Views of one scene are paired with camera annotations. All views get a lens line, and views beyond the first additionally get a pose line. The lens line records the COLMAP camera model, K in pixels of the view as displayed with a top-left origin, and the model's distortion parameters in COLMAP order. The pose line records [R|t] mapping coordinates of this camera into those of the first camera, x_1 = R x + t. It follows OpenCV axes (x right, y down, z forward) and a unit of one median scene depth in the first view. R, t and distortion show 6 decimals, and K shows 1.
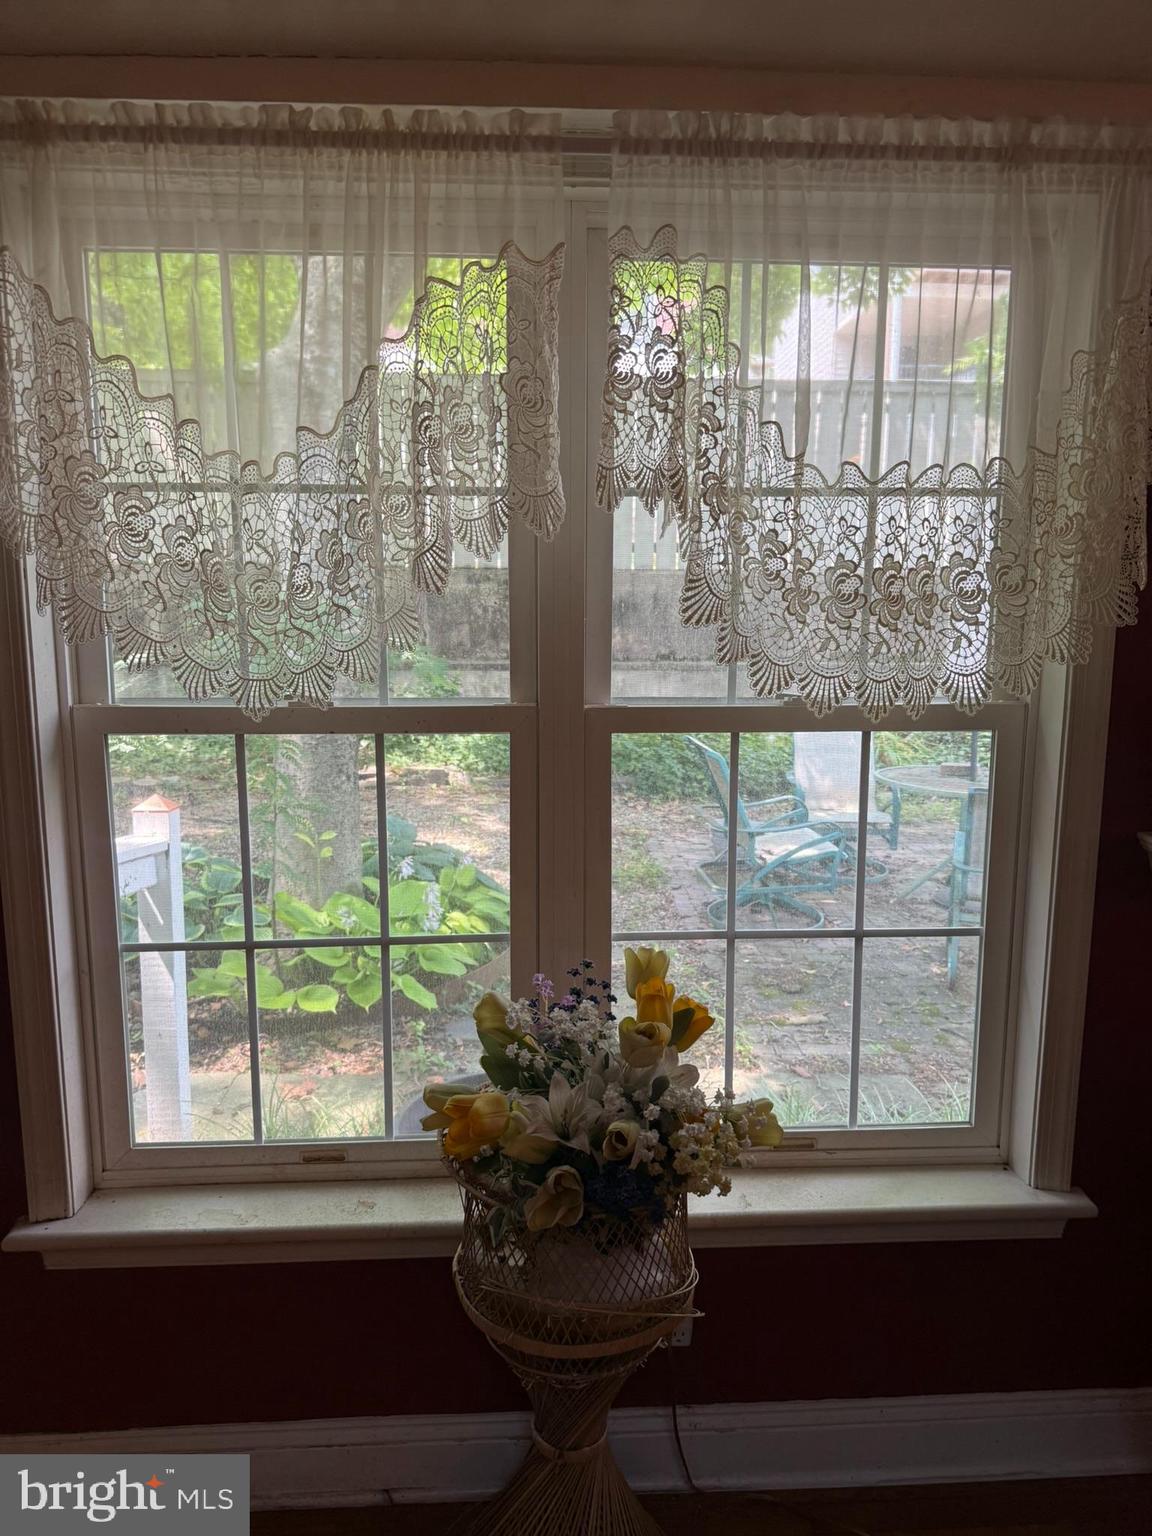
lens RADIAL K [[1082.3, 0, 574.9], [0, 1082.3, 774.3], [0, 0, 1]] dist [0.063882, -0.083398]
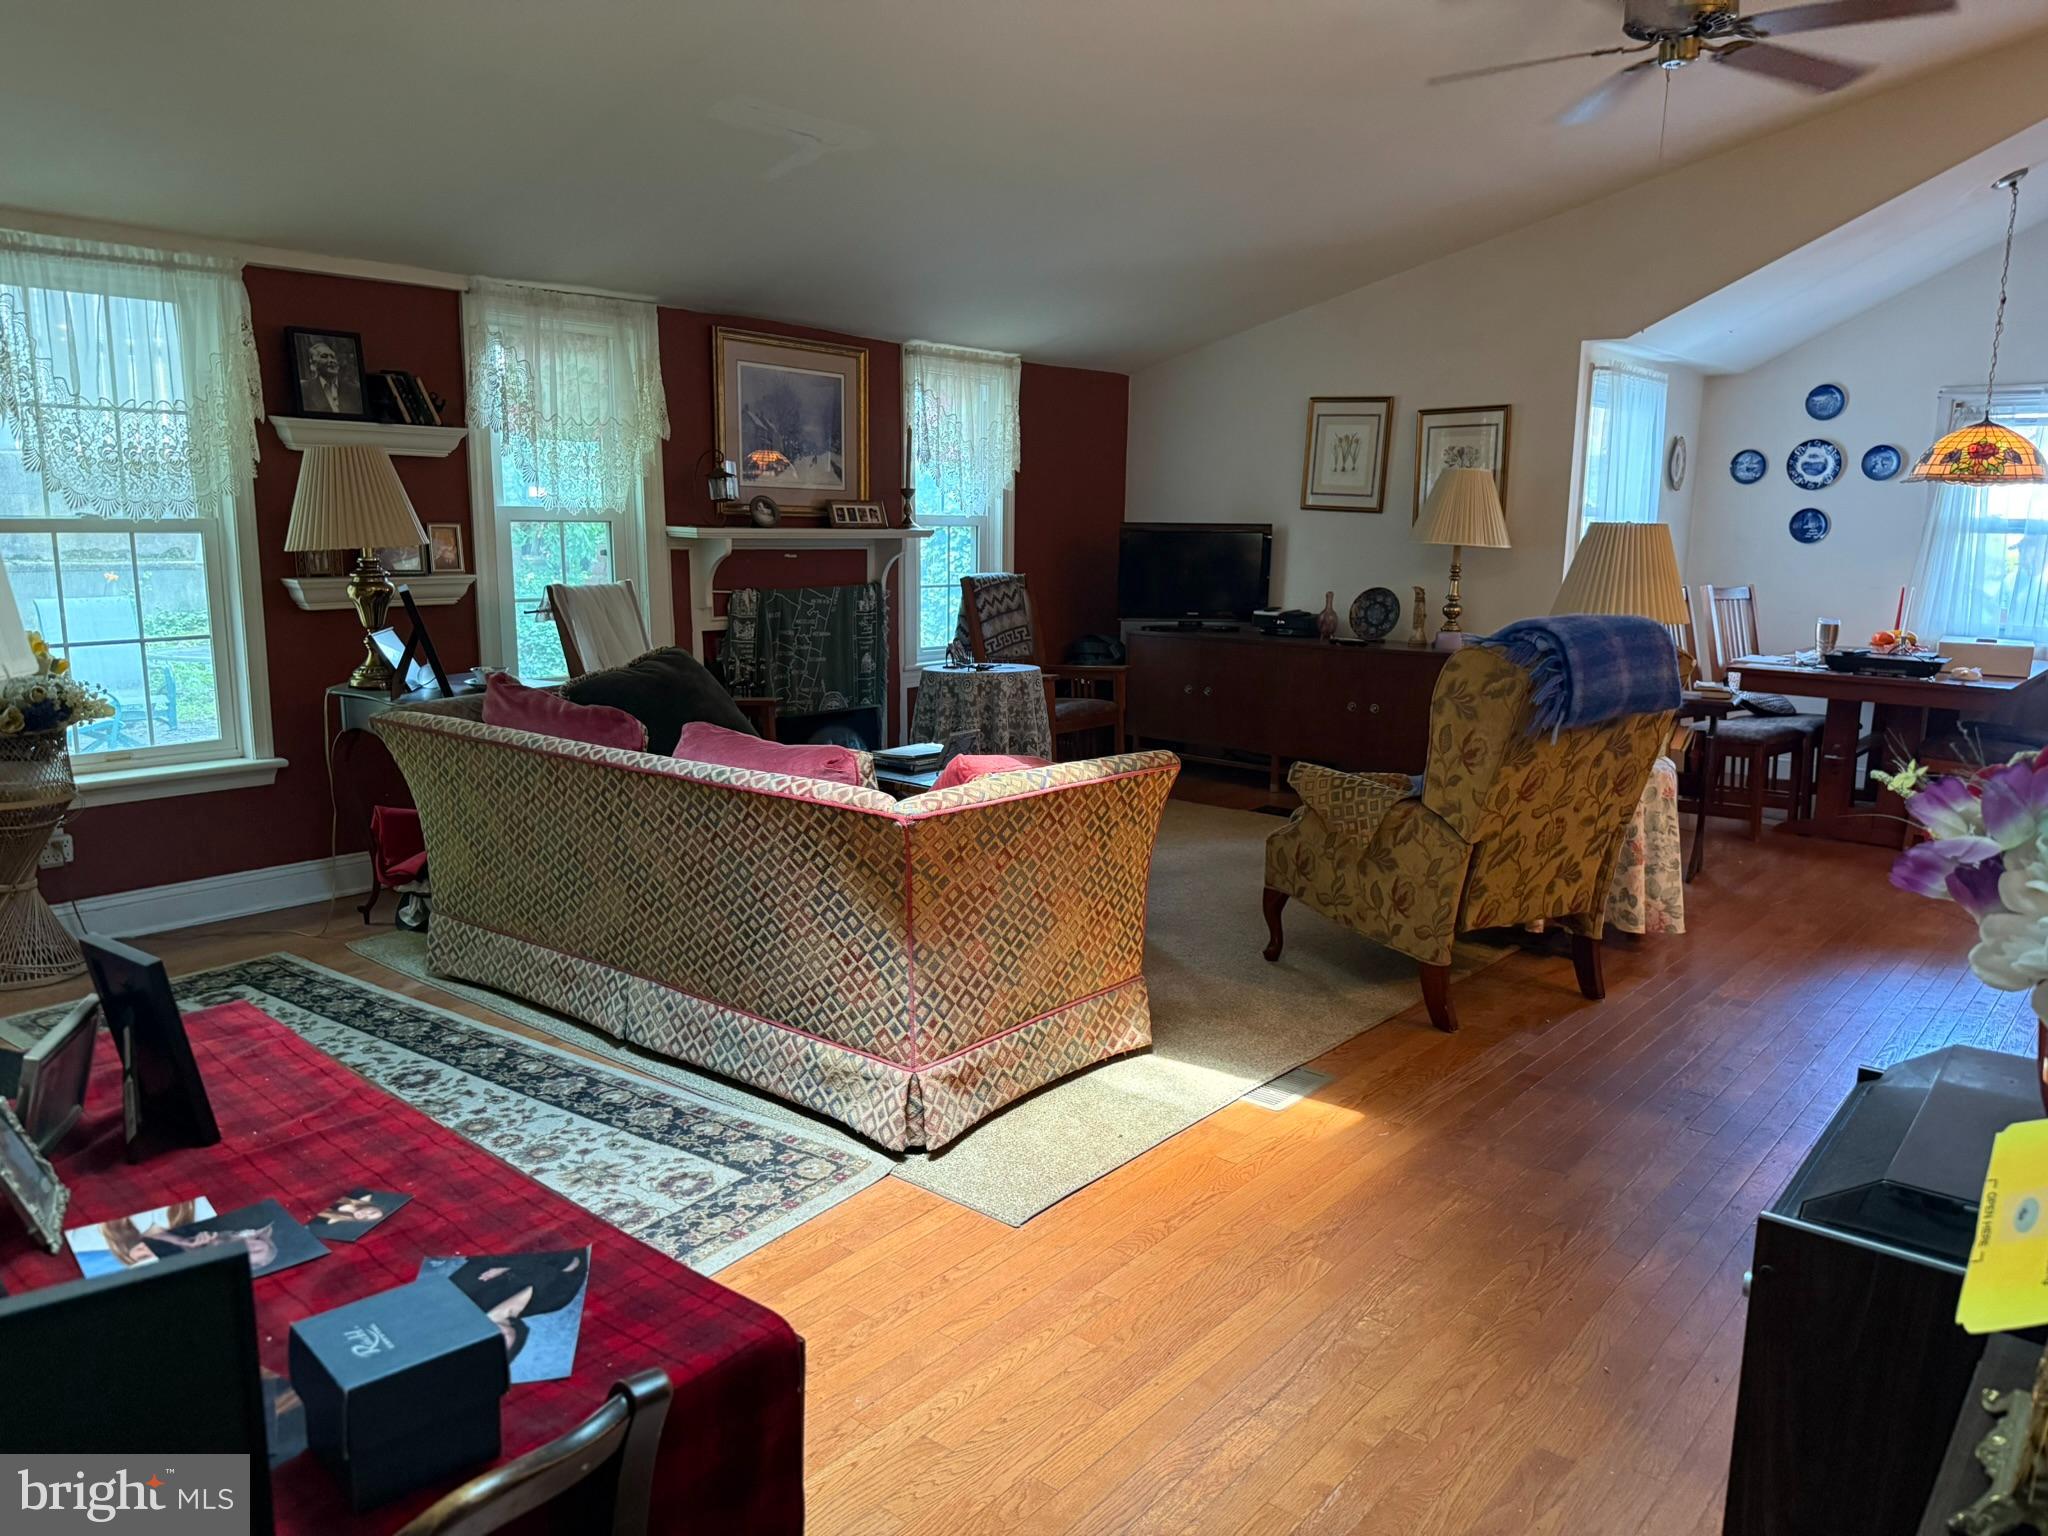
lens RADIAL K [[1443.0, 0, 1056.2], [0, 1443.0, 768.9], [0, 0, 1]] dist [0.063882, -0.083398]
pose [[0.671130, -0.122134, 0.731210, -0.668945], [0.106217, 0.992001, 0.068205, 0.434440], [-0.733691, 0.031893, 0.678734, -2.267468]]
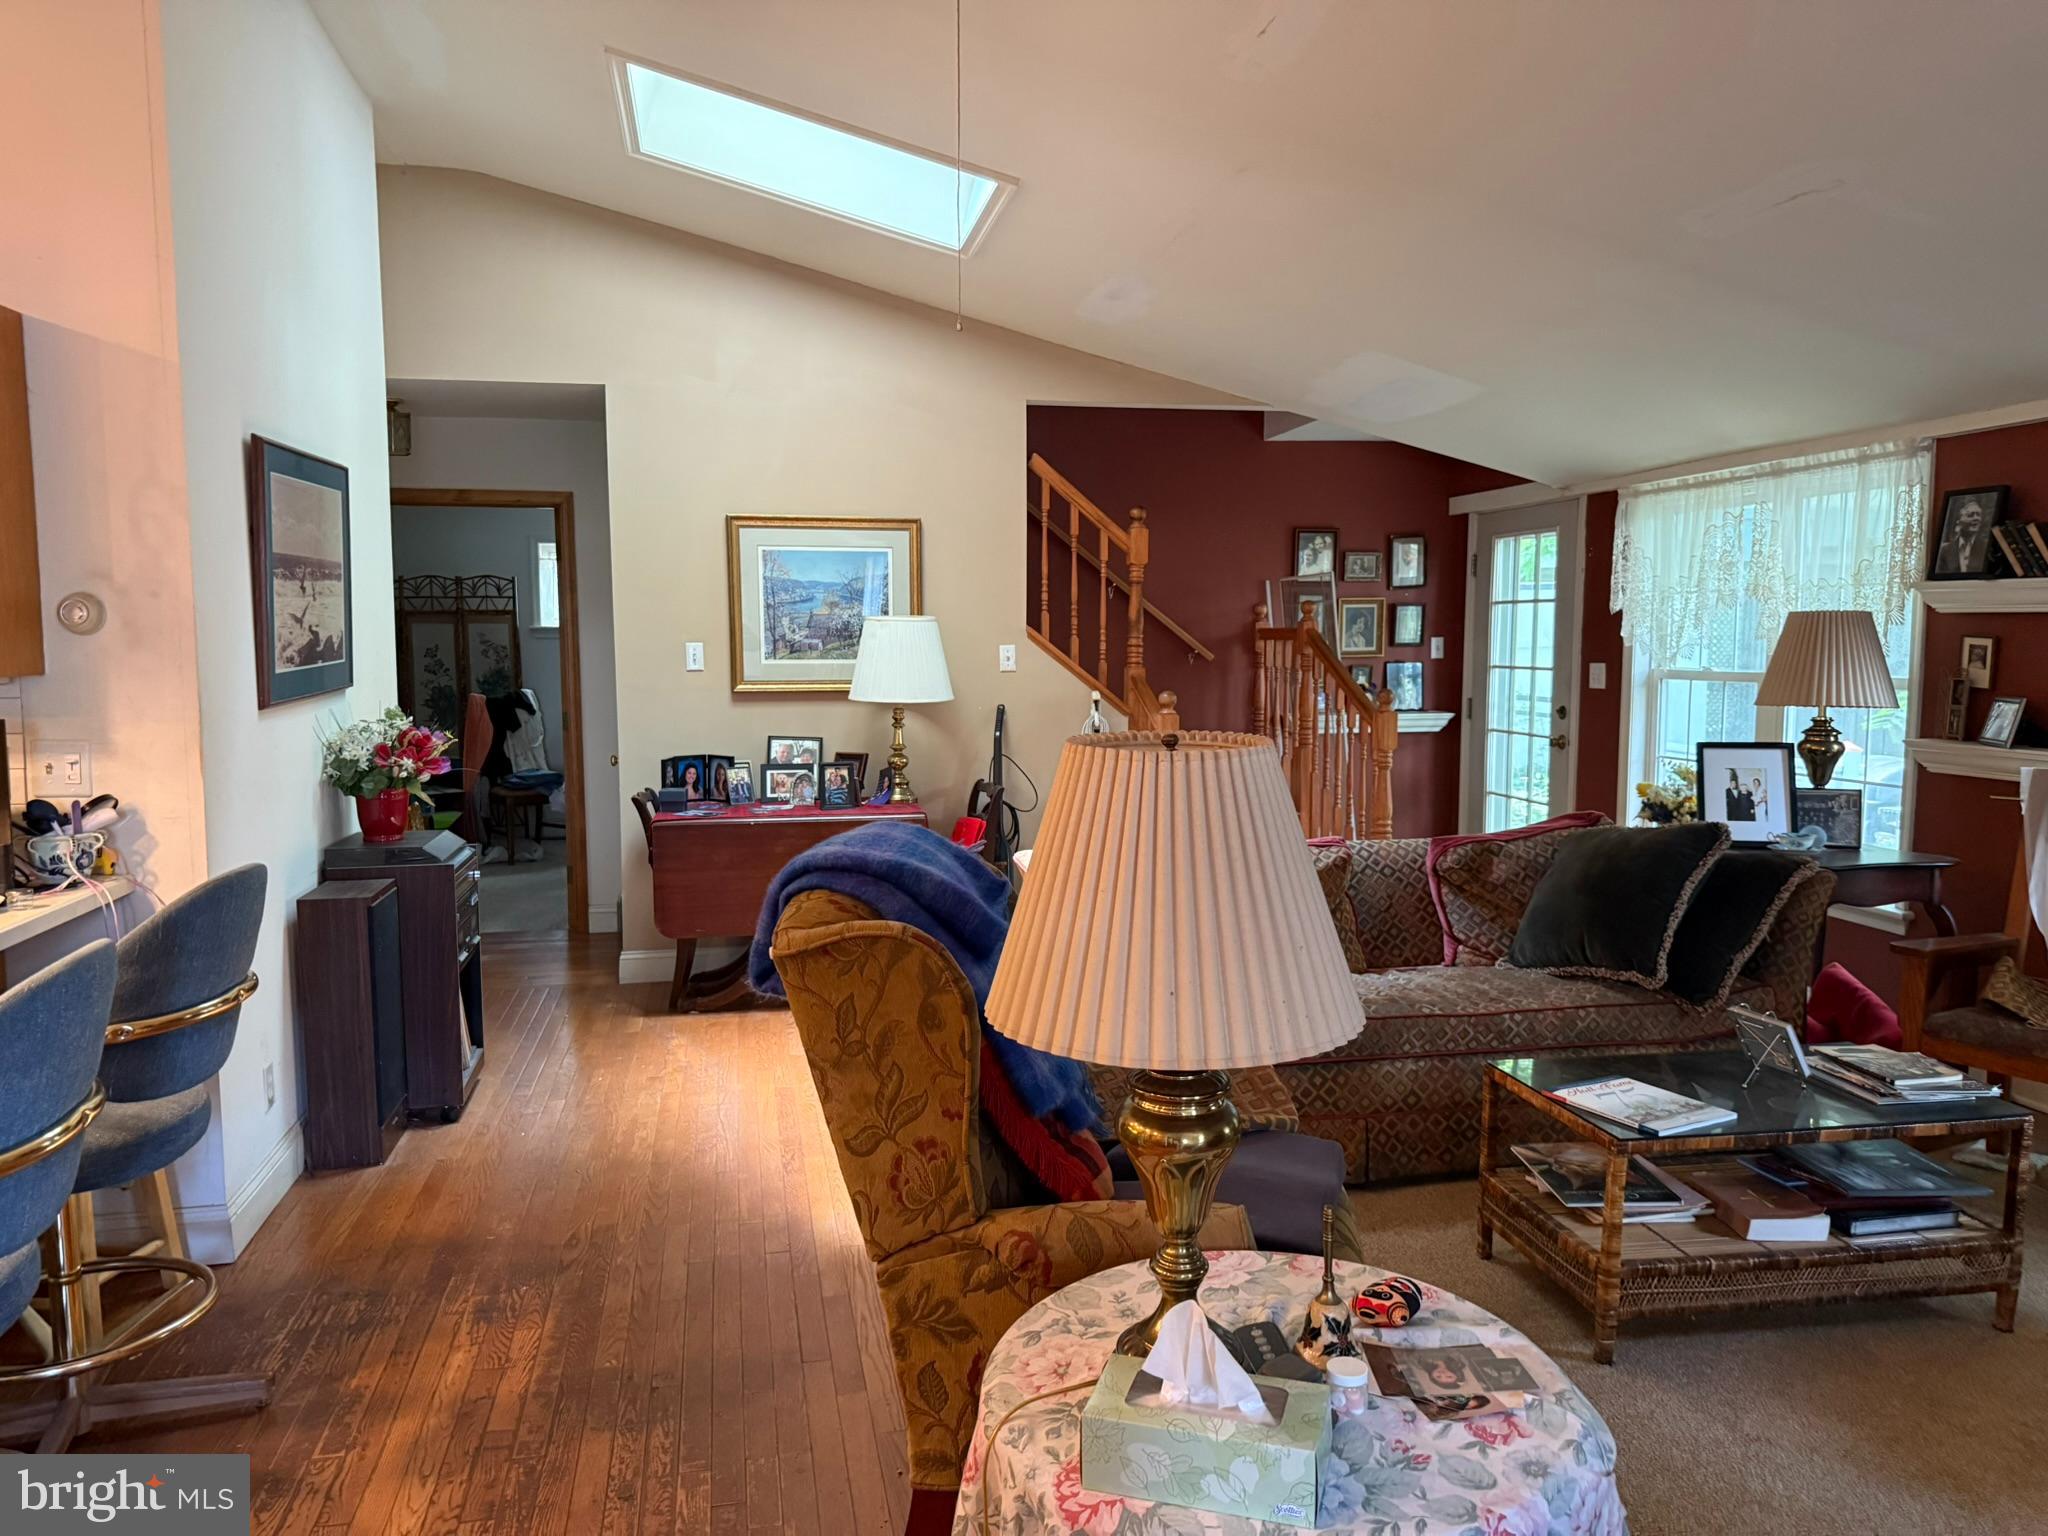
lens RADIAL K [[1443.0, 0, 1023.0], [0, 1443.0, 782.5], [0, 0, 1]] dist [0.063882, -0.083398]
pose [[0.152839, 0.094982, -0.983676, 3.446210], [-0.155330, 0.985307, 0.071004, 0.235593], [0.975968, 0.141943, 0.165347, -1.339524]]
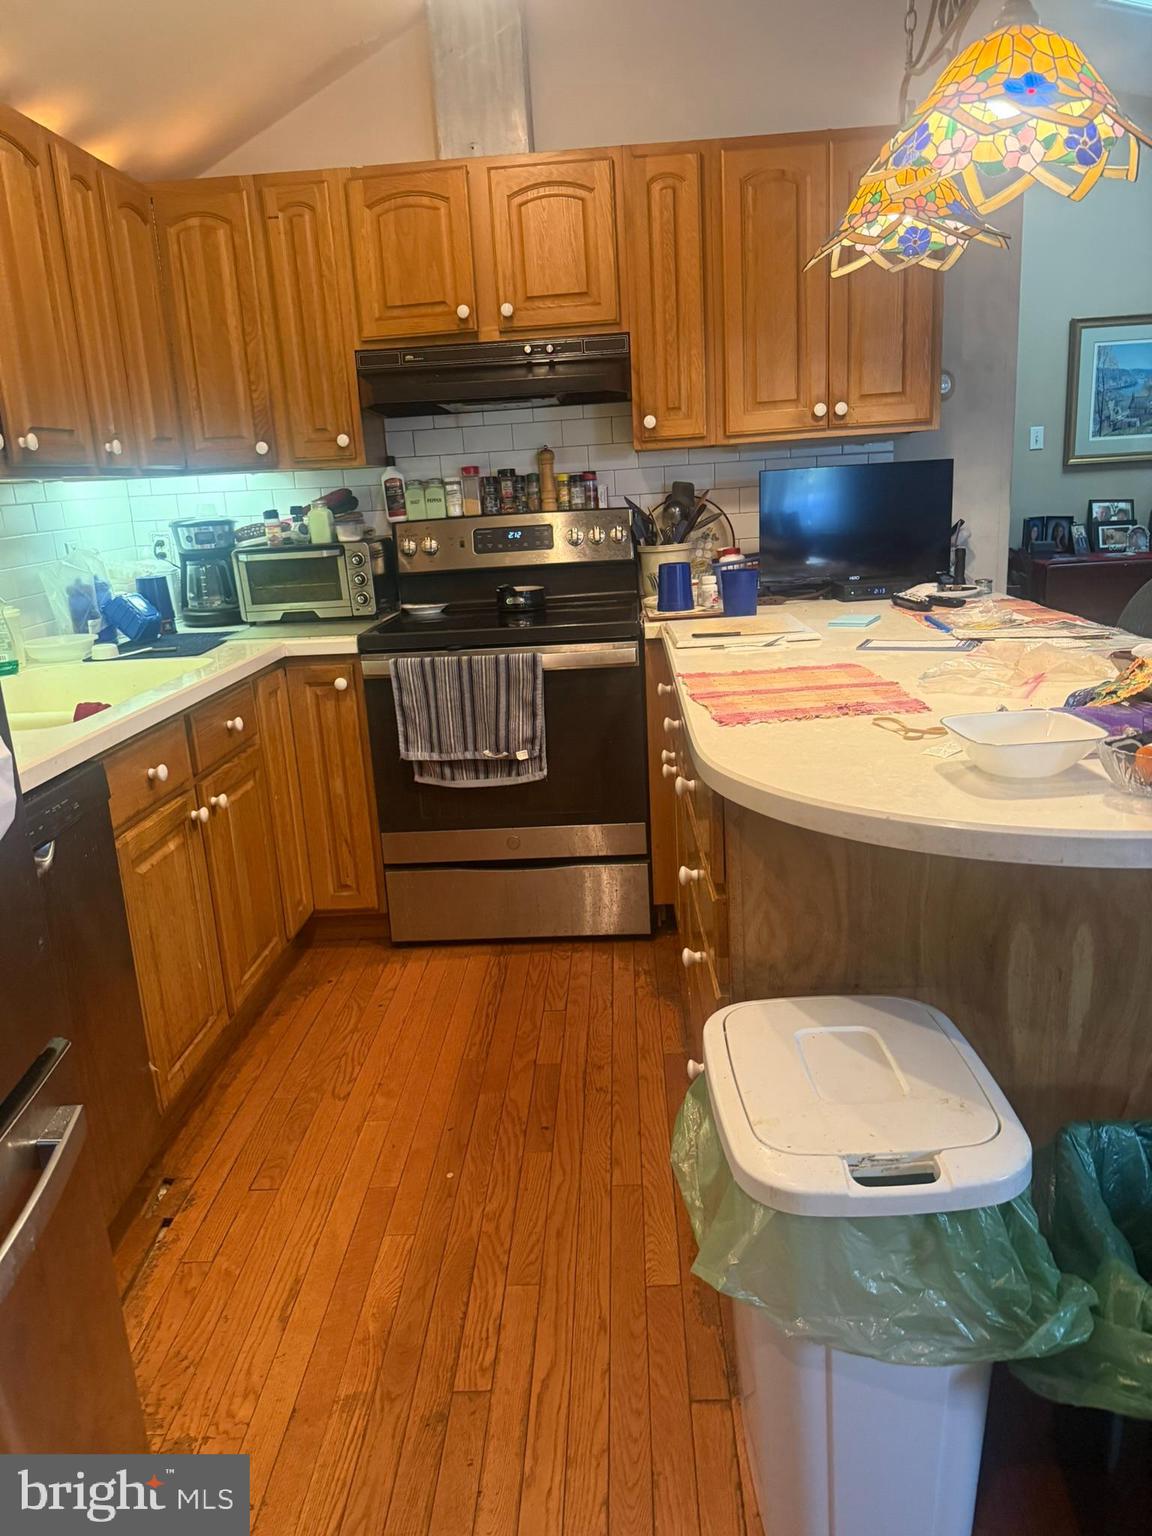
lens RADIAL K [[1082.3, 0, 575.7], [0, 1082.3, 767.8], [0, 0, 1]] dist [0.063882, -0.083398]
pose [[-0.082754, 0.253440, -0.963805, 3.496033], [-0.107942, 0.959153, 0.261485, 0.607484], [0.990707, 0.125674, -0.052017, -2.908916]]
